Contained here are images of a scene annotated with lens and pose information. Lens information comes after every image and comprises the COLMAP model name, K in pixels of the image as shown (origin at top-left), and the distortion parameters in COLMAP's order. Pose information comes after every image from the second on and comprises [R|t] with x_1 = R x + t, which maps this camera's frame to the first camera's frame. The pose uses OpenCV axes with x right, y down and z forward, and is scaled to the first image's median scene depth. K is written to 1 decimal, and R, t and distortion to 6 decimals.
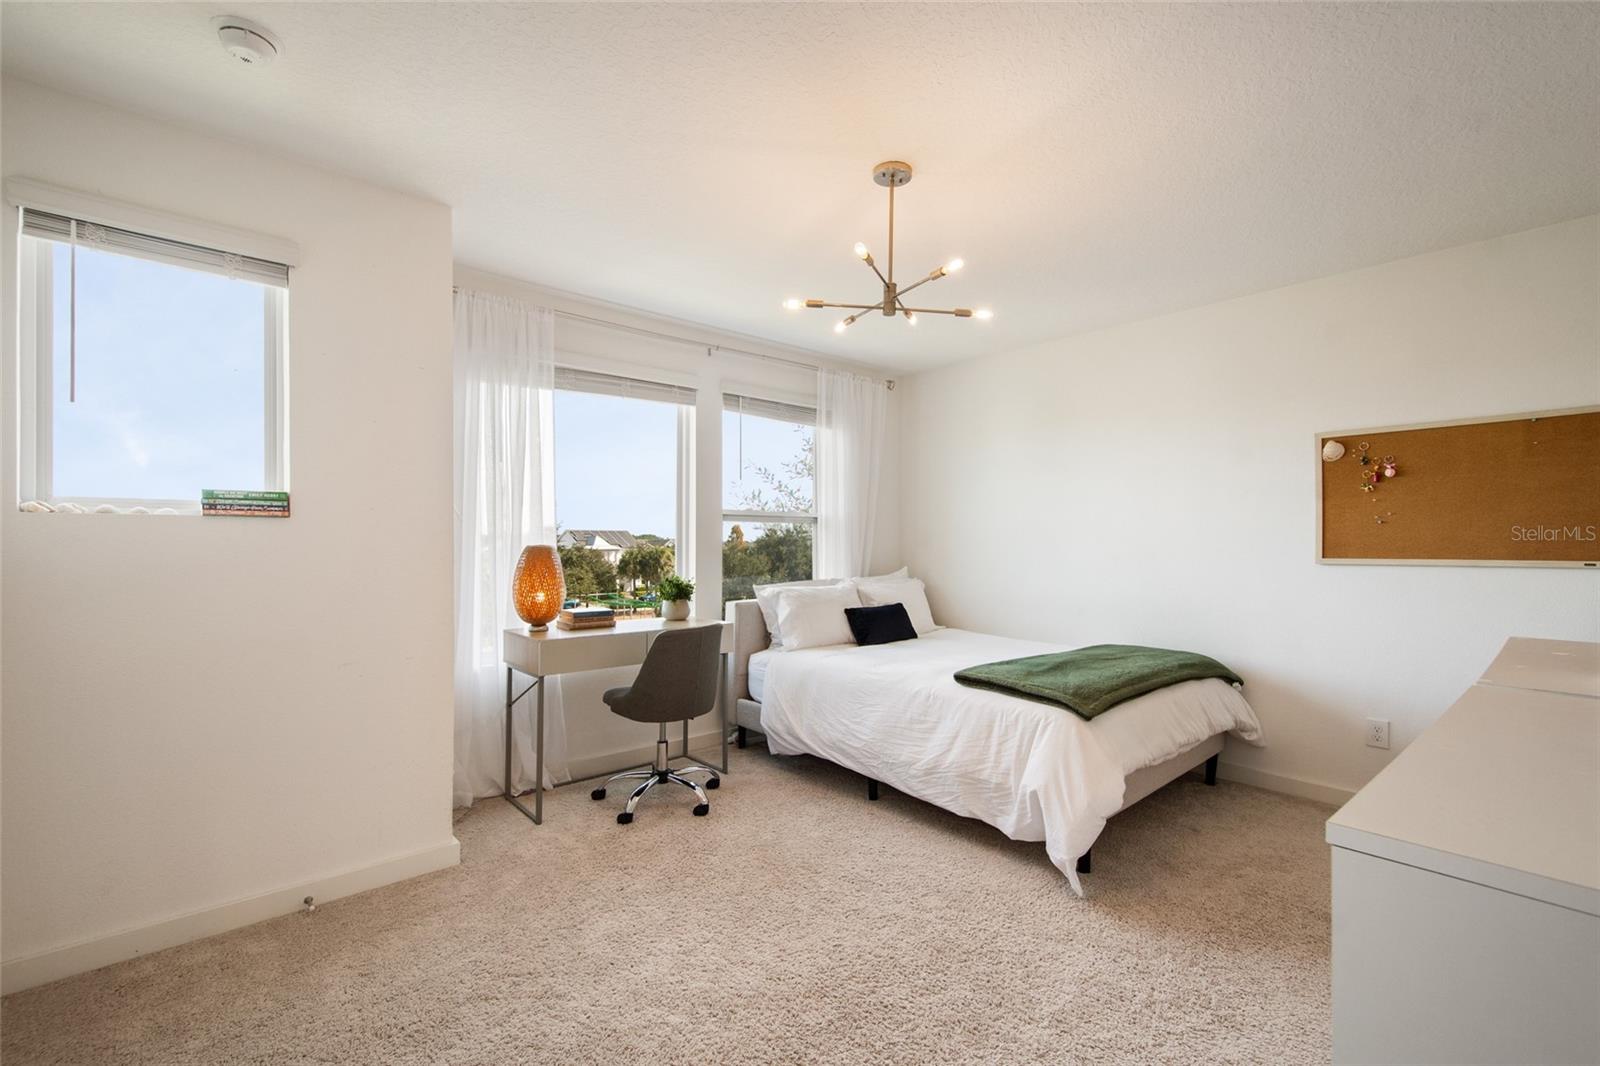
lens RADIAL K [[699.8, 0, 808.8], [0, 699.8, 540.1], [0, 0, 1]] dist [0.014062, -0.004889]
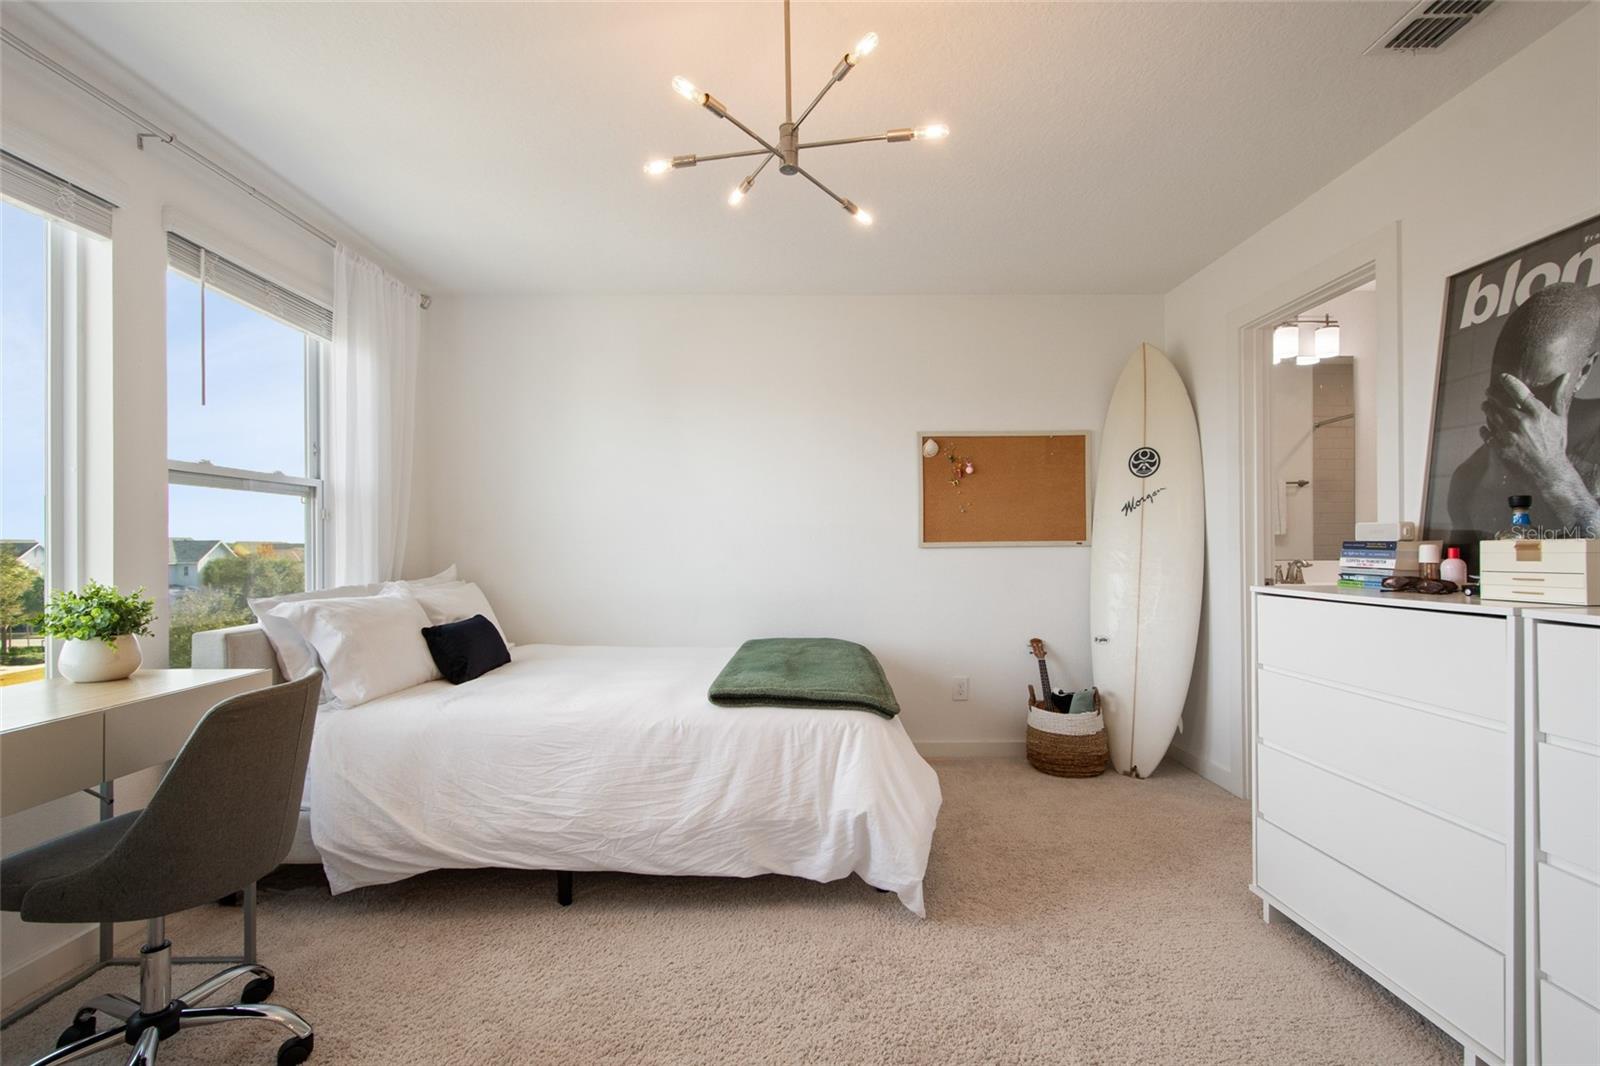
lens RADIAL K [[742.2, 0, 805.9], [0, 742.2, 546.1], [0, 0, 1]] dist [0.003274, -0.000420]
pose [[0.649936, -0.003135, 0.759983, -0.318316], [0.004367, 0.999990, 0.000390, 0.032251], [-0.759977, 0.003065, 0.649943, 0.390751]]
